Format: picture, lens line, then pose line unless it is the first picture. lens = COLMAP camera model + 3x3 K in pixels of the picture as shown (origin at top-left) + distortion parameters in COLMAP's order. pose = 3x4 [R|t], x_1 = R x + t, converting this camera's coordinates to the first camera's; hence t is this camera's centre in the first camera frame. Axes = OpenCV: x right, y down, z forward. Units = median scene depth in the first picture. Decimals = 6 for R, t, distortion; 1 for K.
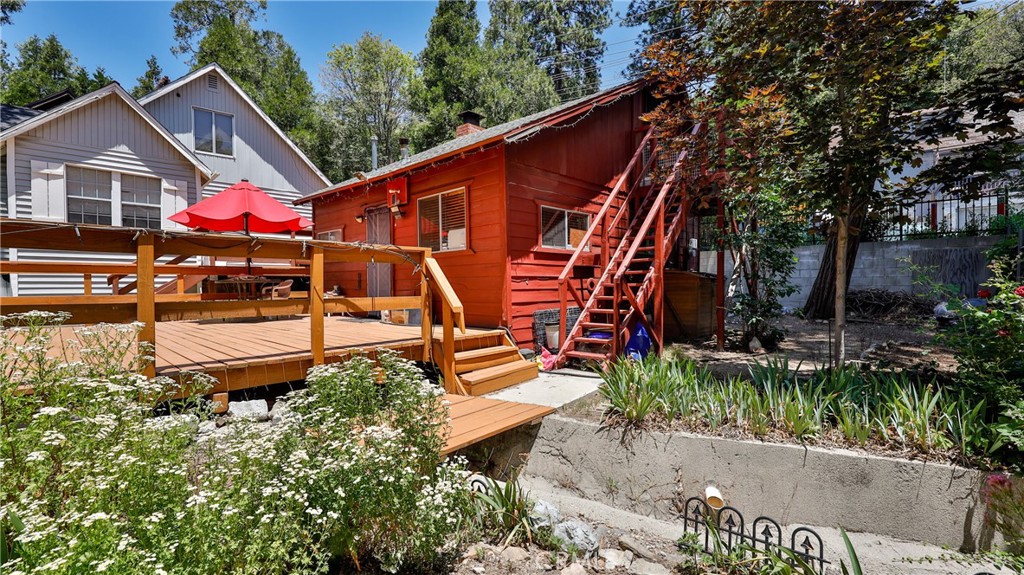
lens RADIAL K [[423.2, 0, 509.7], [0, 423.2, 284.0], [0, 0, 1]] dist [-0.000480, -0.000140]
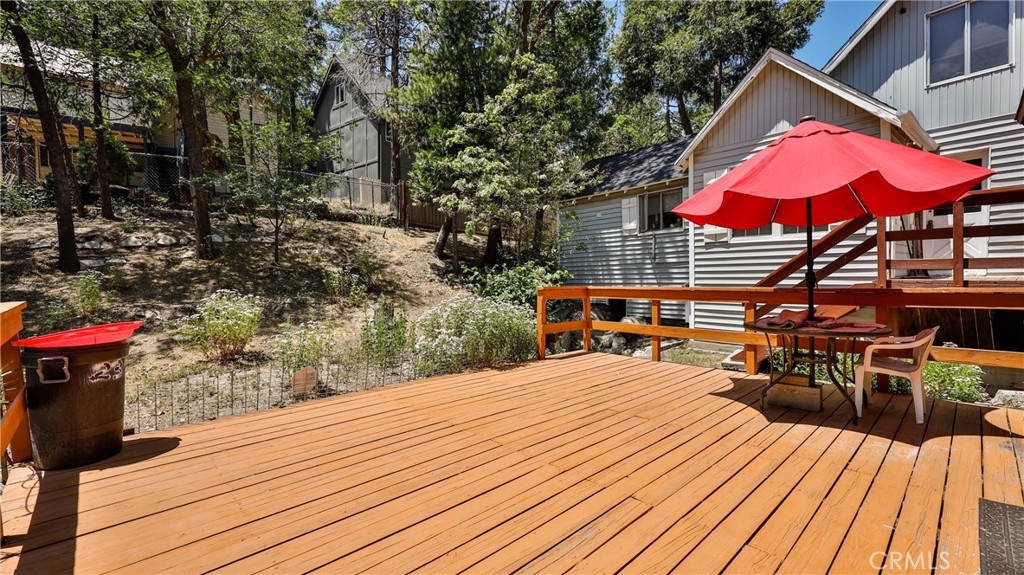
lens RADIAL K [[429.3, 0, 514.7], [0, 429.3, 286.6], [0, 0, 1]] dist [0.000946, -0.000197]
pose [[-0.067804, 0.025829, -0.997364, -0.081539], [0.005242, 0.999660, 0.025532, -0.048149], [0.997685, -0.003497, -0.067917, 0.533723]]
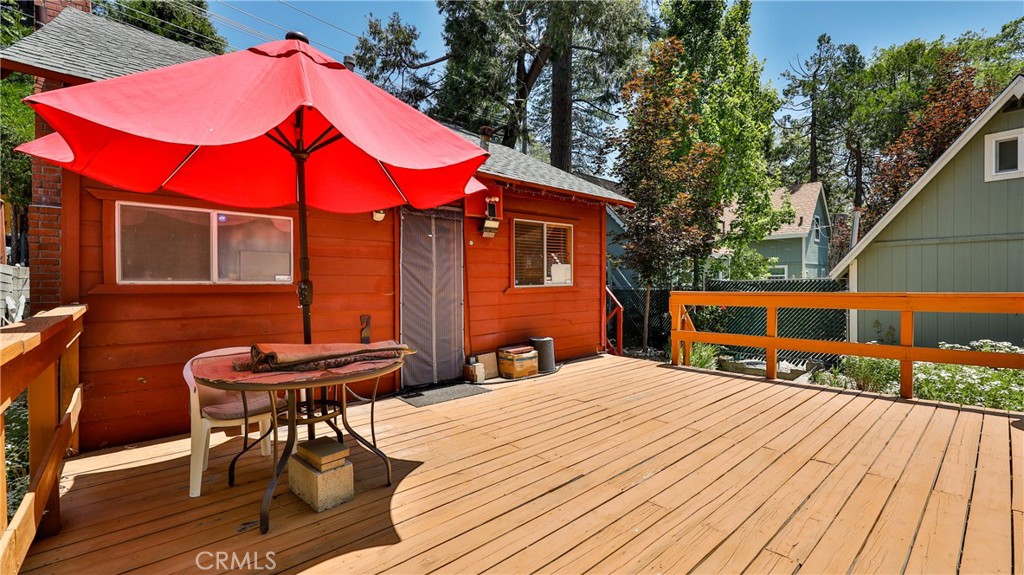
lens RADIAL K [[429.3, 0, 514.7], [0, 429.3, 286.6], [0, 0, 1]] dist [0.000946, -0.000197]
pose [[0.108503, 0.001444, 0.994095, -0.696022], [0.011521, 0.999930, -0.002710, -0.046618], [-0.994029, 0.011747, 0.108478, 0.614031]]
